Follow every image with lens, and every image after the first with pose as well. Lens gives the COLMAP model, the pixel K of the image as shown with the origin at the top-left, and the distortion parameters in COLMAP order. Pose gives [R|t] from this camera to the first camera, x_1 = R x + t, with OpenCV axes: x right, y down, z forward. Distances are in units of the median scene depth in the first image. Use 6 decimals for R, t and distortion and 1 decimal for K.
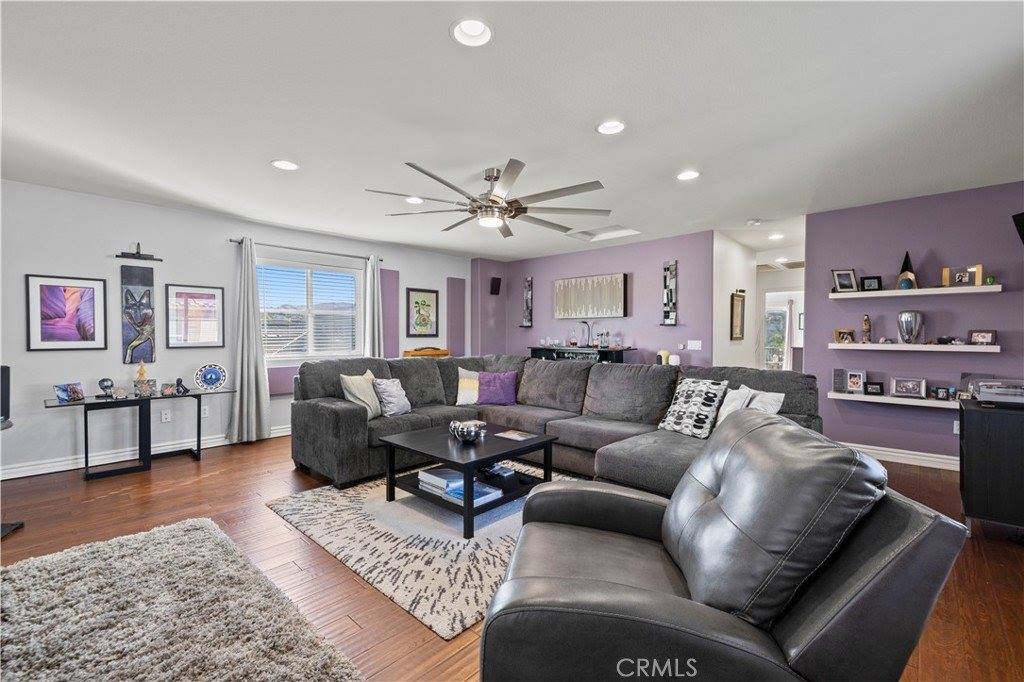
lens RADIAL K [[441.1, 0, 510.7], [0, 441.1, 341.5], [0, 0, 1]] dist [0.002499, 0.000801]
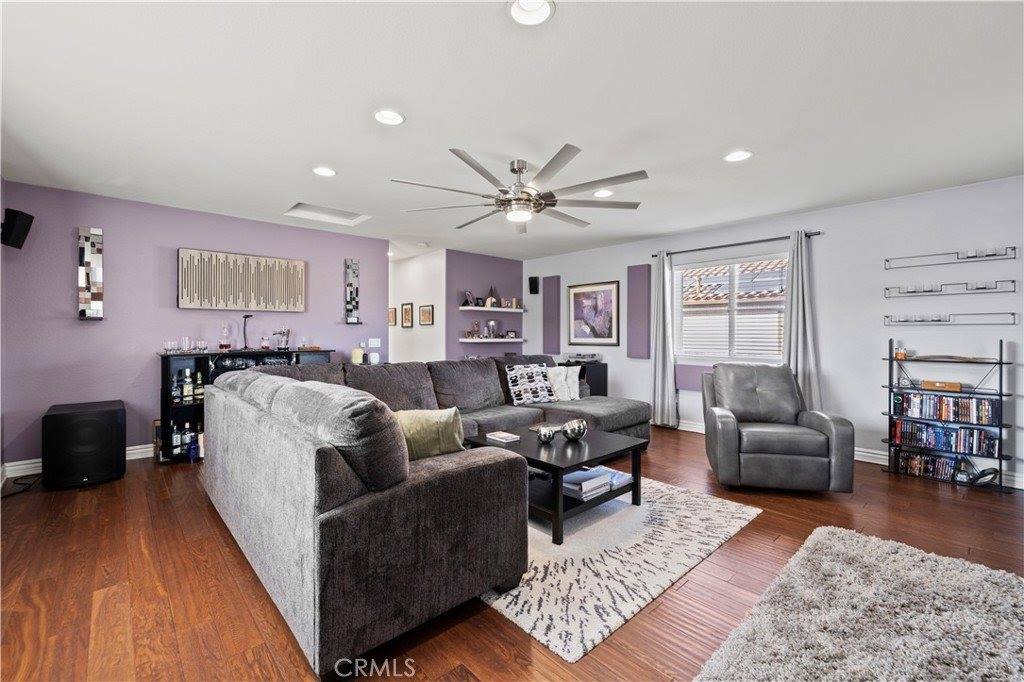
lens RADIAL K [[441.1, 0, 504.8], [0, 441.1, 333.6], [0, 0, 1]] dist [0.002499, 0.000801]
pose [[0.070863, -0.002342, 0.997483, -0.847757], [0.013177, 0.999912, 0.001412, -0.015498], [-0.997399, 0.013044, 0.070887, 0.818603]]
